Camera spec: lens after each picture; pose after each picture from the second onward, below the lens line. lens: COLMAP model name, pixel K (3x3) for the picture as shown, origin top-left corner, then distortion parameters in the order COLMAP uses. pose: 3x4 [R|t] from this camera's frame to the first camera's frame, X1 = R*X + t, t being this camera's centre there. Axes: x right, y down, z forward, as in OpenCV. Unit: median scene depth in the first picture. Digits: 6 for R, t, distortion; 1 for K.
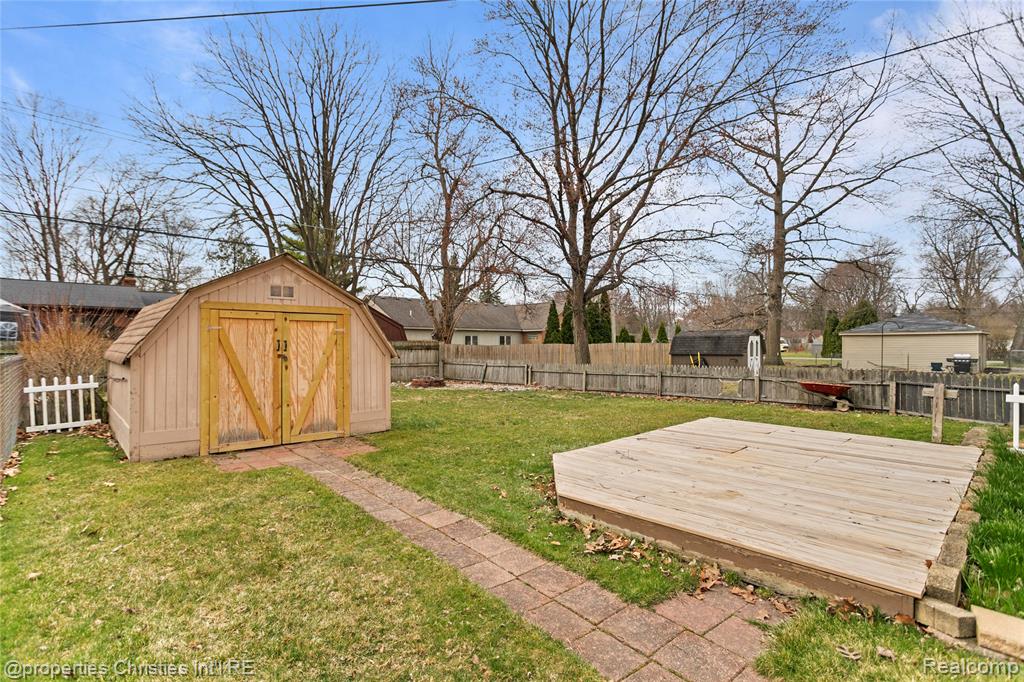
lens RADIAL K [[490.3, 0, 503.2], [0, 490.3, 342.1], [0, 0, 1]] dist [-0.019778, 0.007013]
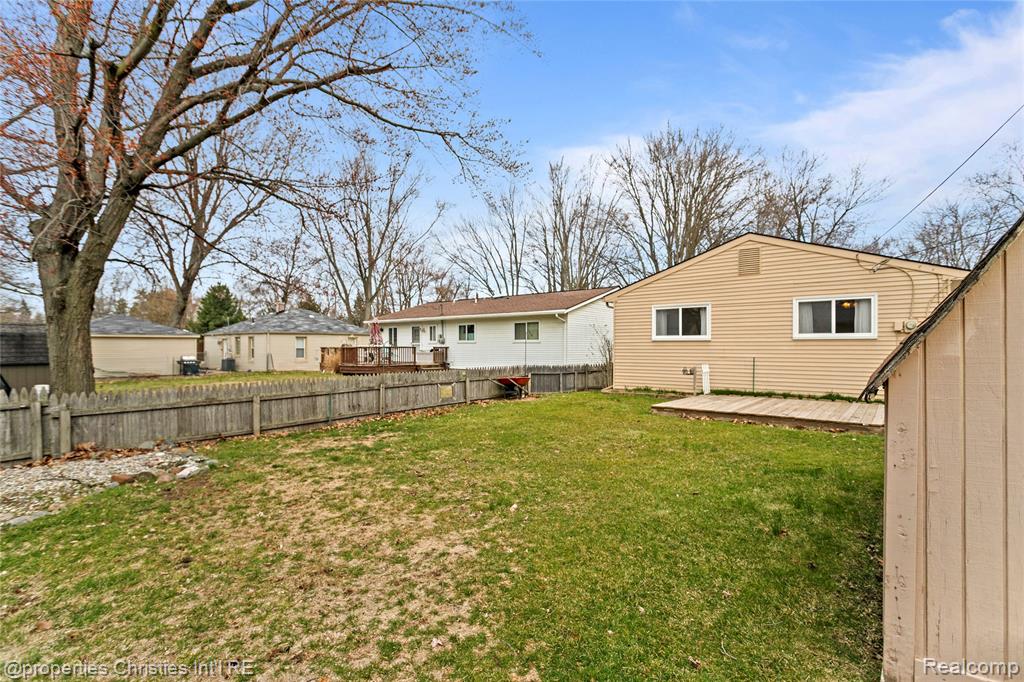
lens RADIAL K [[490.3, 0, 502.6], [0, 490.3, 347.6], [0, 0, 1]] dist [-0.019778, 0.007013]
pose [[-0.137144, 0.000517, 0.990551, -0.295096], [-0.005491, 0.999984, -0.001282, 0.003345], [-0.990536, -0.005615, -0.137139, 0.594685]]
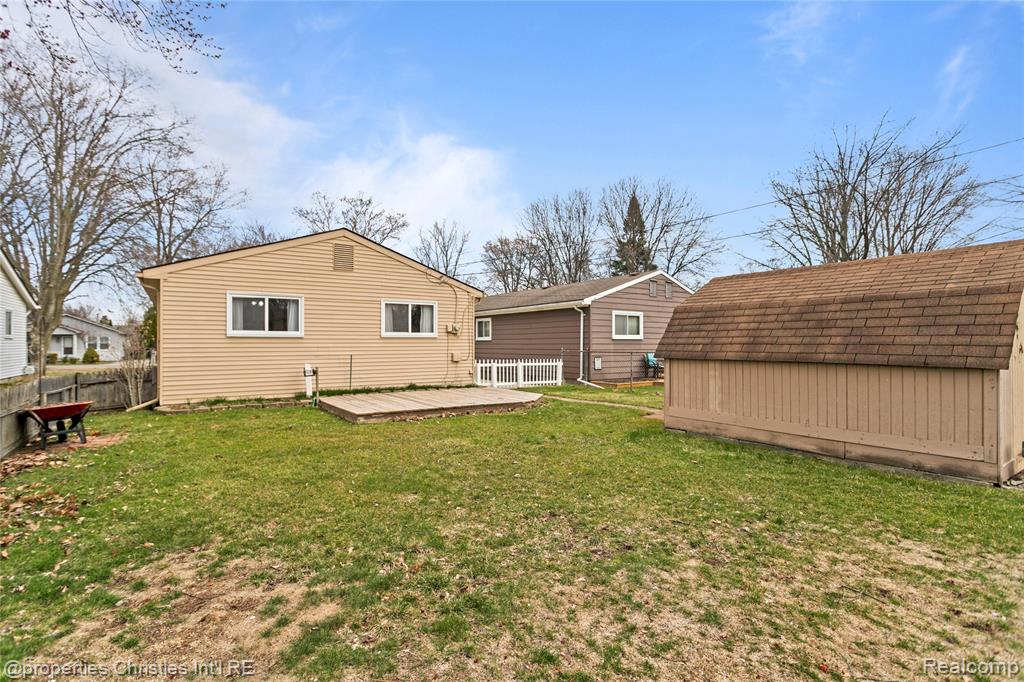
lens RADIAL K [[490.3, 0, 500.4], [0, 490.3, 341.3], [0, 0, 1]] dist [-0.019778, 0.007013]
pose [[-0.988526, 0.002980, 0.151022, -0.018783], [0.001583, 0.999955, -0.009371, 0.002379], [-0.151044, -0.009024, -0.988486, 0.769584]]
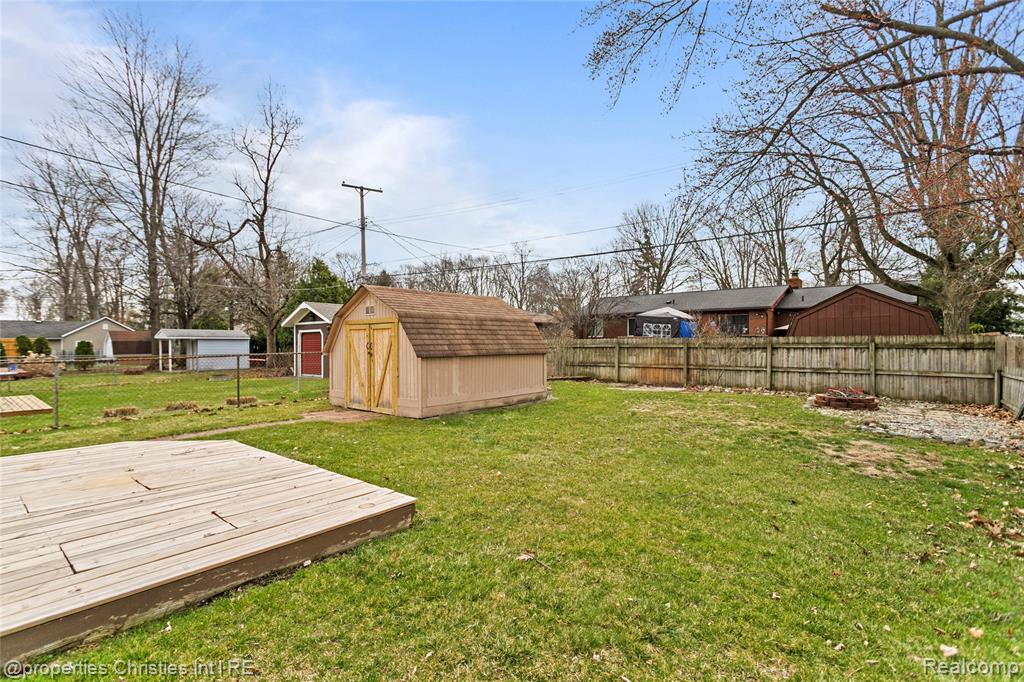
lens RADIAL K [[490.3, 0, 505.5], [0, 490.3, 342.0], [0, 0, 1]] dist [-0.019778, 0.007013]
pose [[0.120481, 0.001806, -0.992714, 0.349114], [0.011758, 0.999926, 0.003246, -0.001918], [0.992646, -0.012063, 0.120451, 0.395208]]
